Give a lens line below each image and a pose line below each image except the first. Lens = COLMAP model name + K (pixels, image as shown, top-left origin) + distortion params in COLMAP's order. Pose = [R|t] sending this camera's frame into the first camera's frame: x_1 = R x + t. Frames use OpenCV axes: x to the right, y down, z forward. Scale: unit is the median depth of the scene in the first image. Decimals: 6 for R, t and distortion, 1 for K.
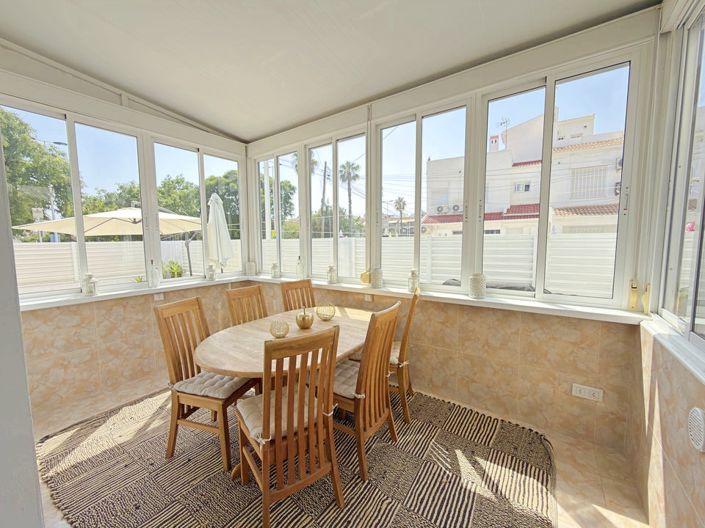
lens RADIAL K [[280.5, 0, 352.7], [0, 280.5, 262.3], [0, 0, 1]] dist [0.000973, -0.001004]
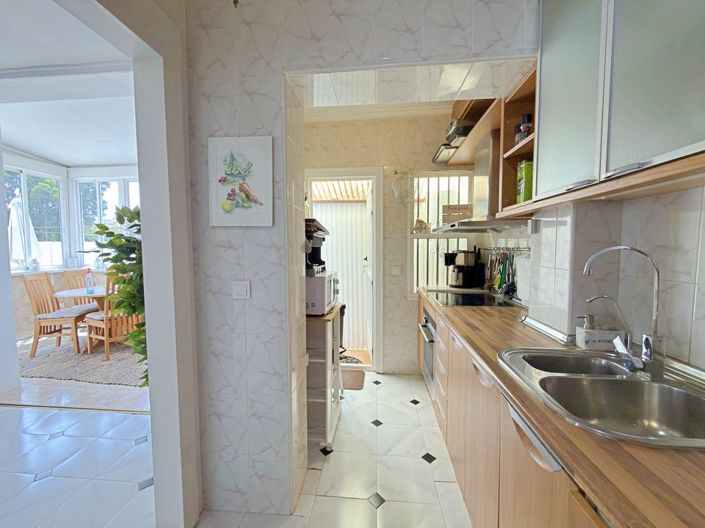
lens RADIAL K [[280.5, 0, 353.4], [0, 280.5, 262.8], [0, 0, 1]] dist [0.000973, -0.001004]
pose [[0.871341, -0.019479, 0.490291, 0.174605], [0.032111, 0.999333, -0.017365, 0.114001], [-0.489626, 0.030874, 0.871386, -1.009166]]
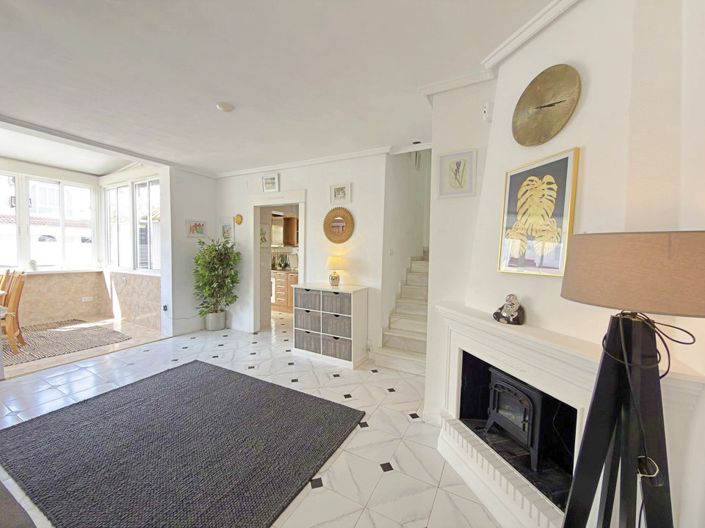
lens RADIAL K [[280.5, 0, 351.0], [0, 280.5, 268.9], [0, 0, 1]] dist [0.000973, -0.001004]
pose [[-0.118840, -0.050509, 0.991628, -1.364587], [0.061808, 0.996392, 0.058159, 0.097807], [-0.990988, 0.068203, -0.115290, -0.797983]]
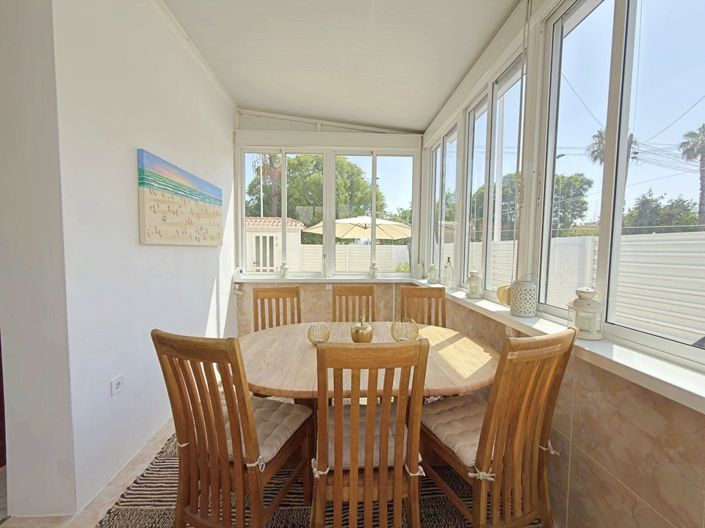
lens RADIAL K [[280.5, 0, 352.6], [0, 280.5, 263.2], [0, 0, 1]] dist [0.000973, -0.001004]
pose [[0.611654, 0.055654, -0.789165, 0.288435], [-0.076041, 0.997040, 0.011376, 0.005101], [0.787462, 0.053051, 0.614075, 0.357684]]
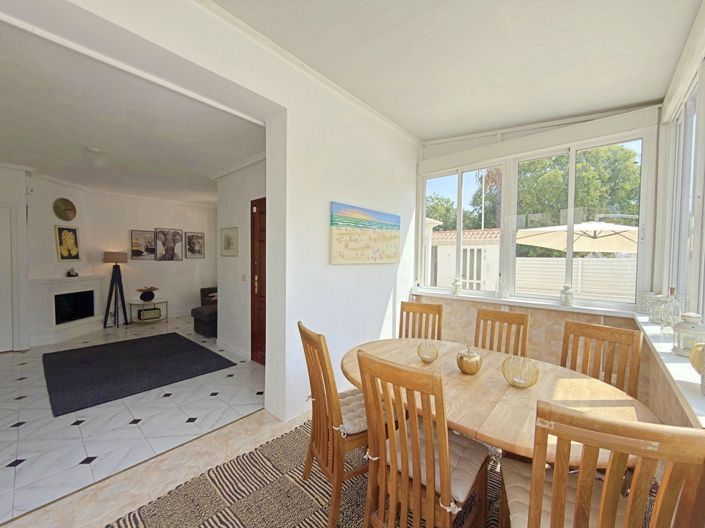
lens RADIAL K [[280.5, 0, 353.4], [0, 280.5, 263.2], [0, 0, 1]] dist [0.000973, -0.001004]
pose [[-0.110527, 0.032452, -0.993343, 0.420955], [-0.089665, 0.995065, 0.042485, -0.041416], [0.989820, 0.093764, -0.107072, 0.535080]]
